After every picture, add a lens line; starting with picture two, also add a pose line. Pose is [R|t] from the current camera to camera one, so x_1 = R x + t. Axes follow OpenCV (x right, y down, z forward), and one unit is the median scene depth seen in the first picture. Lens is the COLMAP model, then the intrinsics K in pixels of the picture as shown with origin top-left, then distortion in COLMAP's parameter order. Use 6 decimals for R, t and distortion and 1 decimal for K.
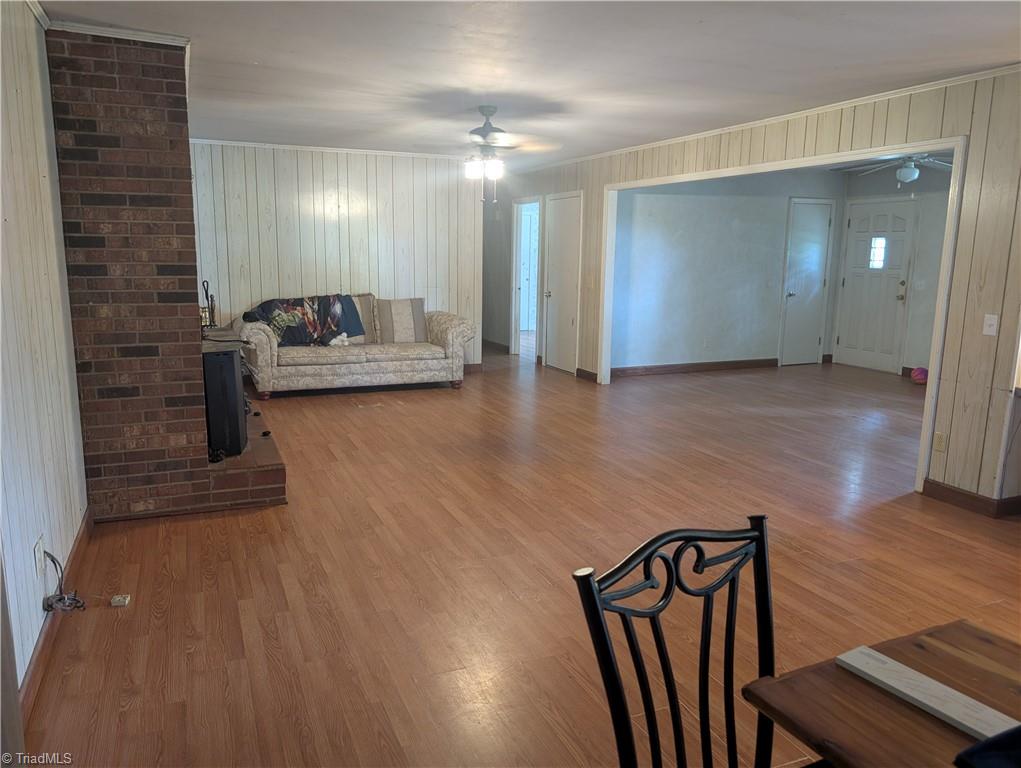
lens RADIAL K [[730.6, 0, 498.8], [0, 730.6, 377.0], [0, 0, 1]] dist [0.028638, -0.024378]
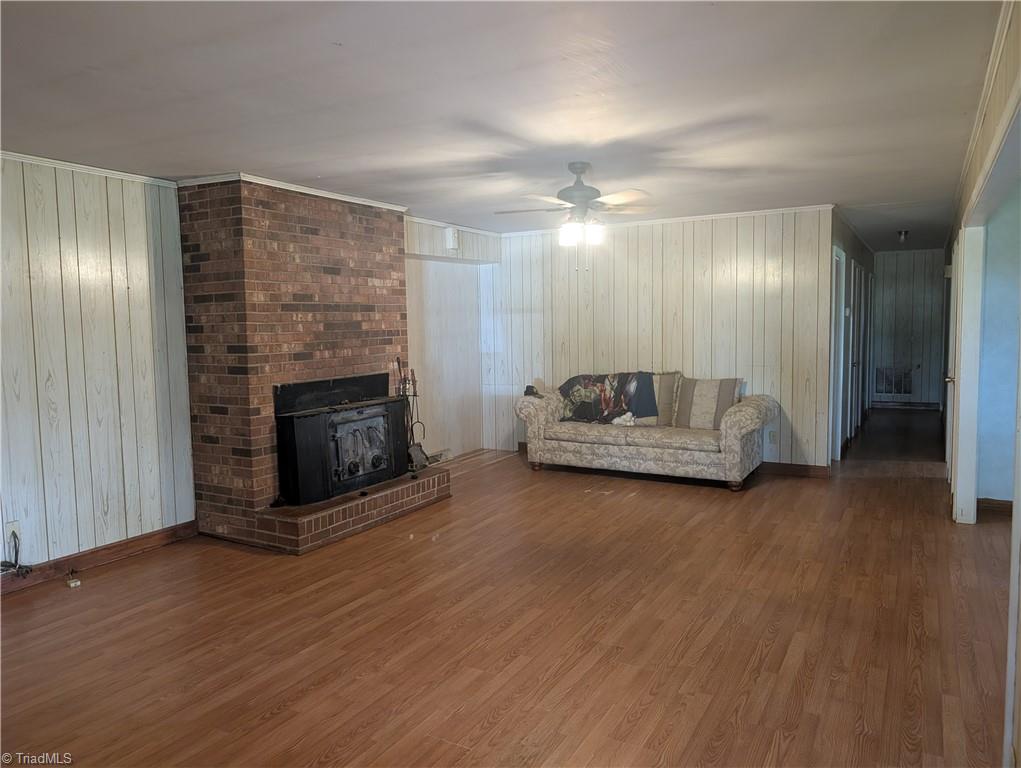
lens RADIAL K [[730.6, 0, 507.9], [0, 730.6, 381.8], [0, 0, 1]] dist [0.028638, -0.024378]
pose [[0.613551, 0.041083, -0.788586, 0.584898], [-0.111986, 0.993079, -0.035392, -0.065547], [0.781674, 0.110025, 0.613906, 0.398832]]
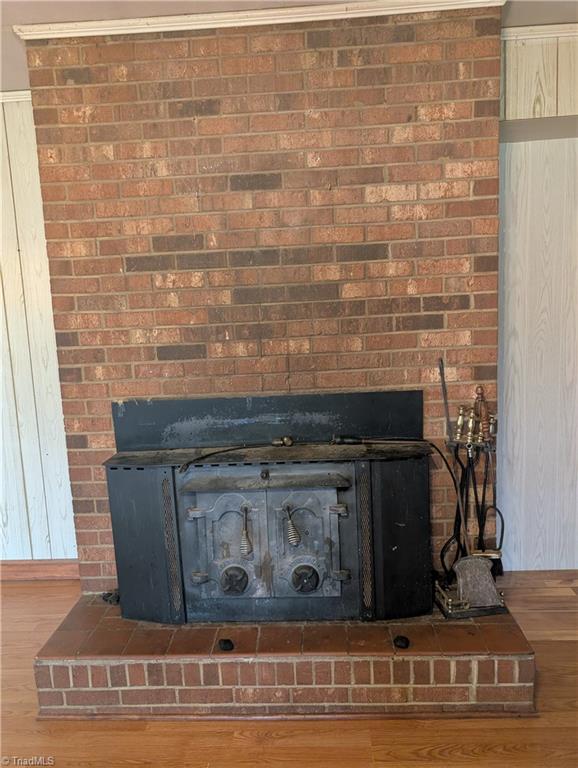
lens RADIAL K [[549.6, 0, 286.9], [0, 549.6, 376.1], [0, 0, 1]] dist [0.028638, -0.024378]
pose [[-0.427110, 0.135432, -0.894000, 0.000845], [-0.117093, 0.972109, 0.203206, -0.172652], [0.896586, 0.191472, -0.399339, 0.989816]]
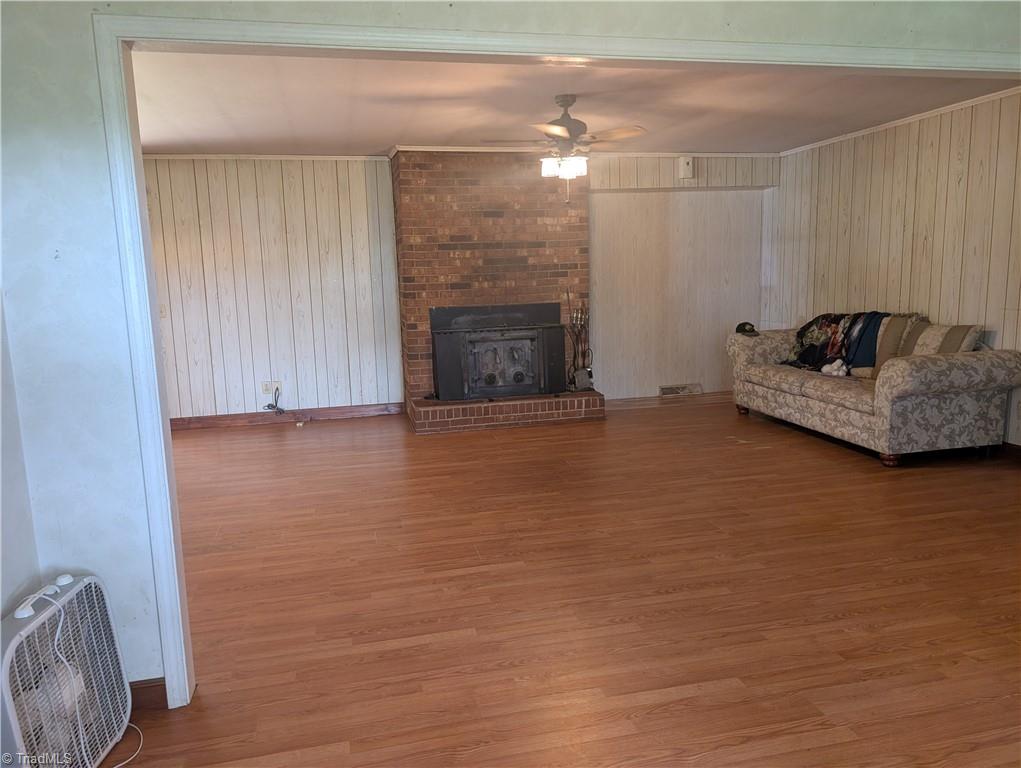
lens RADIAL K [[730.6, 0, 515.6], [0, 730.6, 394.3], [0, 0, 1]] dist [0.028638, -0.024378]
pose [[-0.162947, 0.157026, -0.974059, 0.844385], [-0.145110, 0.972704, 0.181082, -0.157917], [0.975905, 0.170853, -0.135713, 1.042125]]
